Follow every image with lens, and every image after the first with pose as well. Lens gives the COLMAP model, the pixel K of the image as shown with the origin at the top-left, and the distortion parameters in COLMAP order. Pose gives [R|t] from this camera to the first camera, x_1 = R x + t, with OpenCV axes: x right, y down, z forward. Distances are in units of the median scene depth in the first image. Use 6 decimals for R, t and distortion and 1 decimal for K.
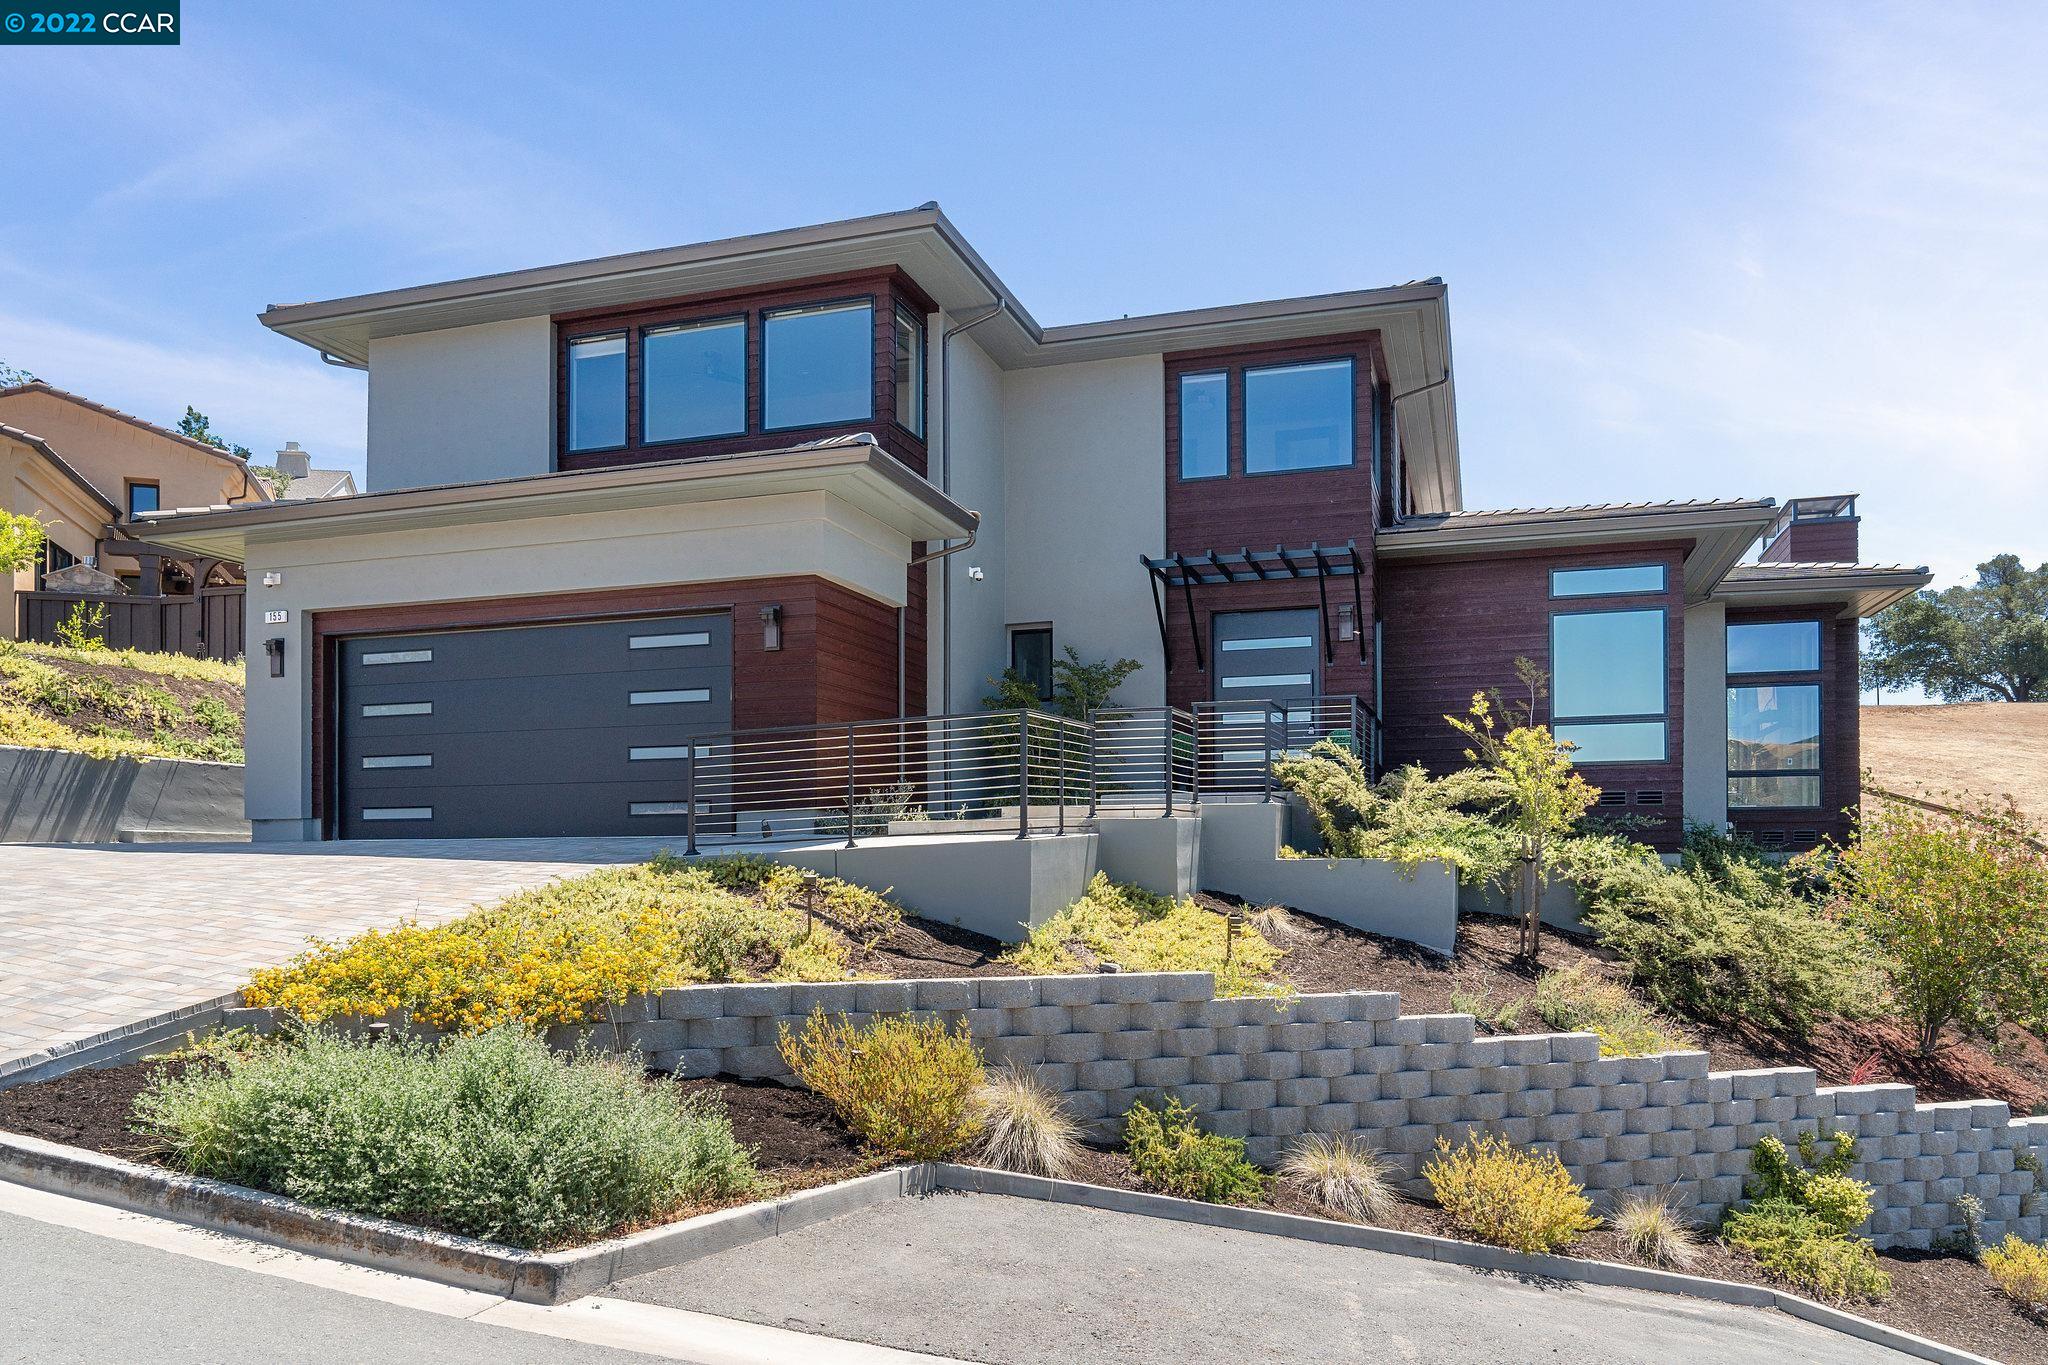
lens RADIAL K [[1448.7, 0, 1024.0], [0, 1448.7, 682.5], [0, 0, 1]] dist [-0.018757, 0.003385]
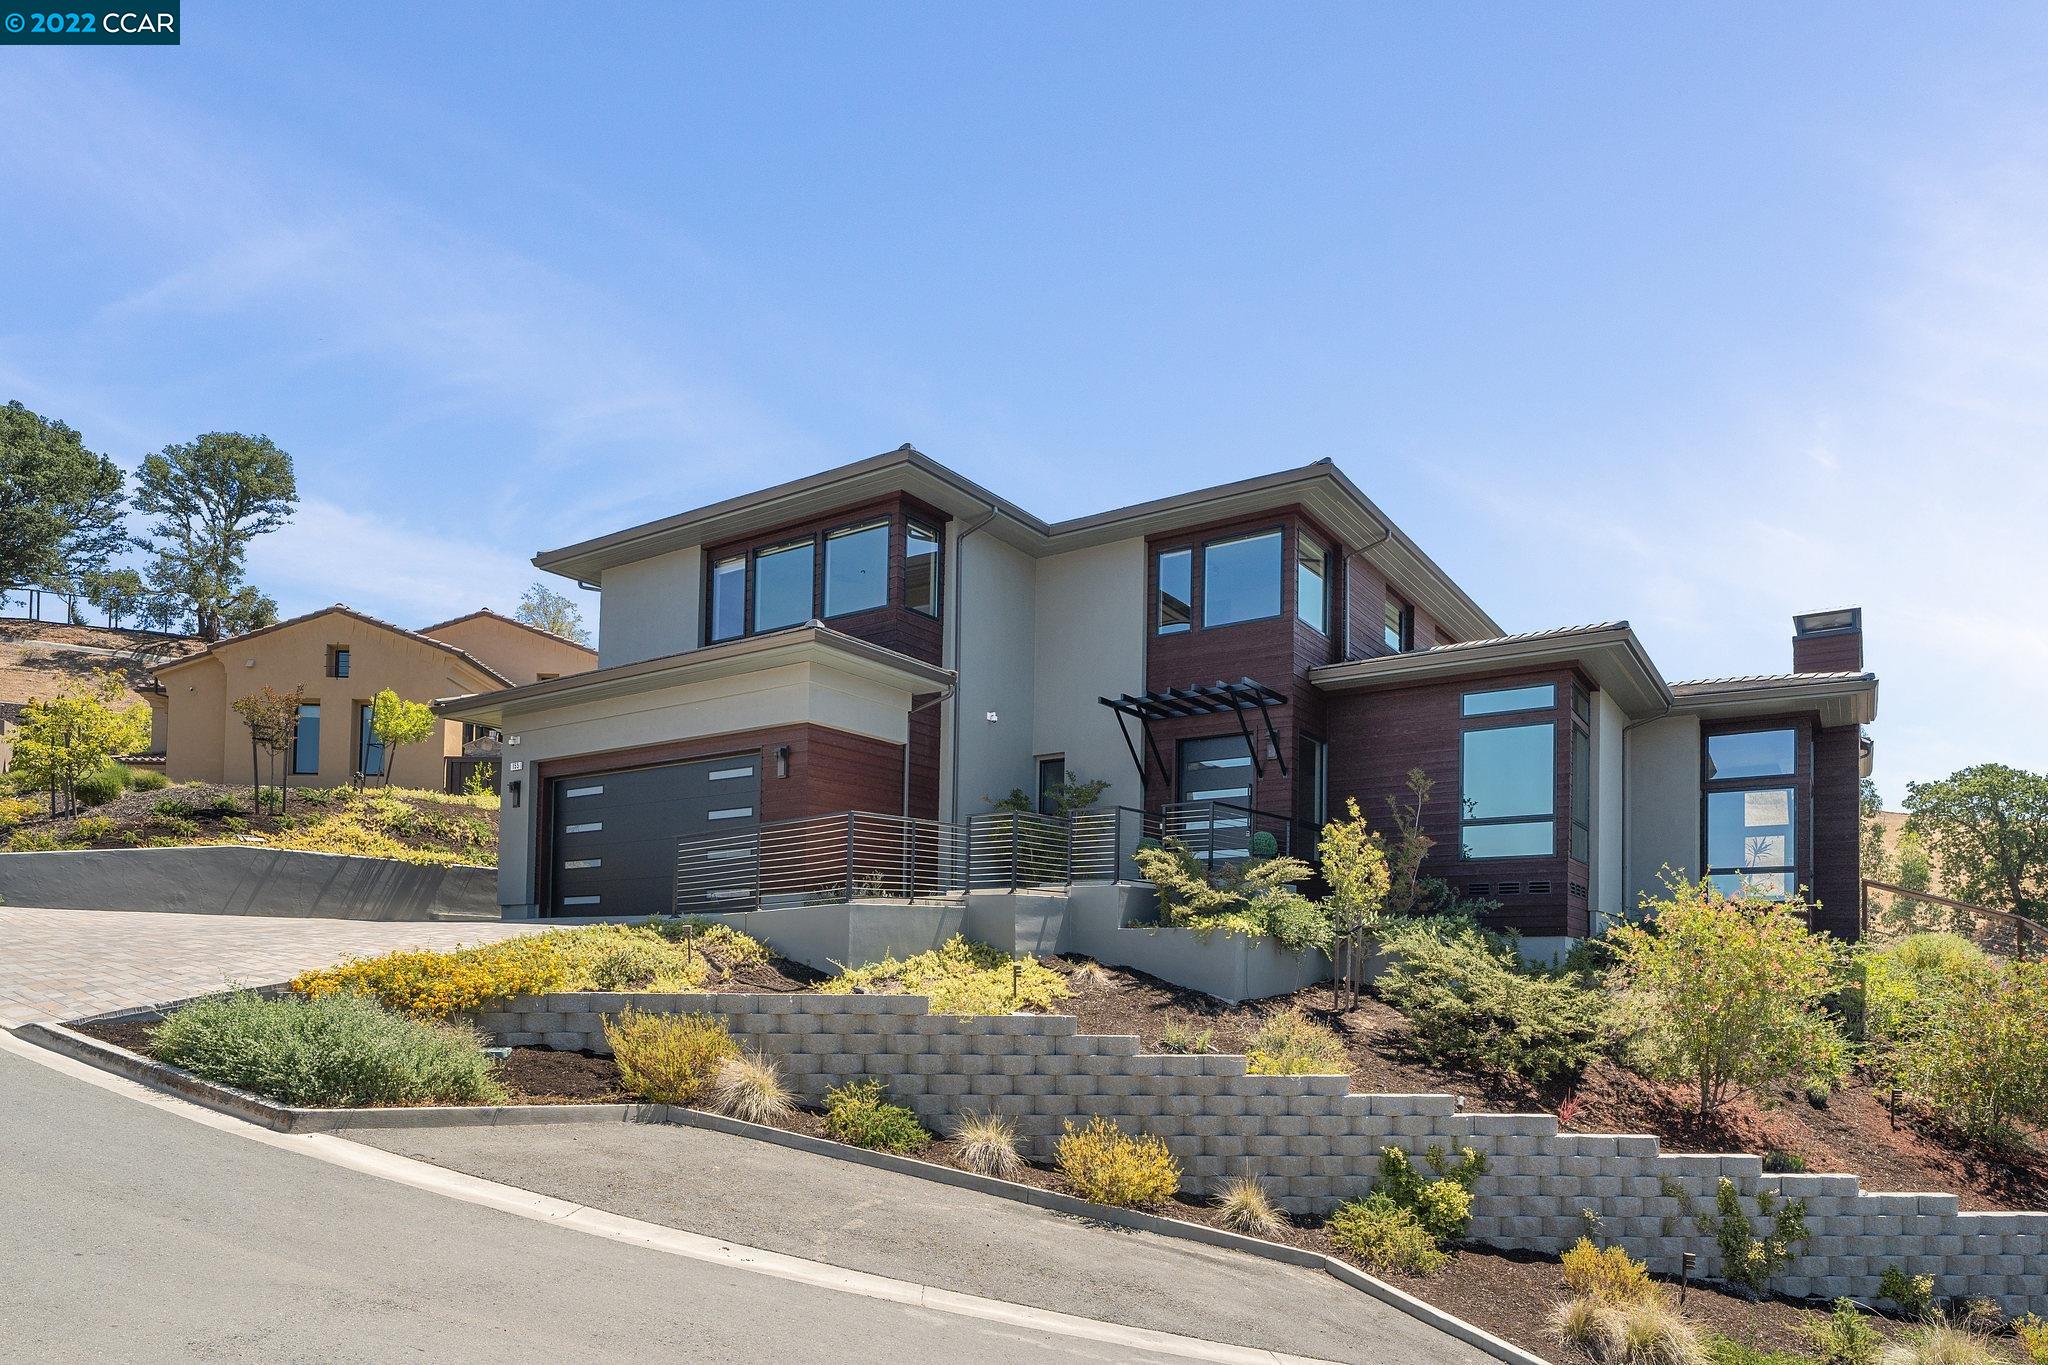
lens RADIAL K [[1272.8, 0, 1024.3], [0, 1272.8, 771.3], [0, 0, 1]] dist [0.002177, 0.000725]
pose [[0.958600, -0.029369, -0.283236, 0.351743], [0.018382, 0.998975, -0.041371, 0.023384], [0.284161, 0.034452, 0.958158, -0.093036]]
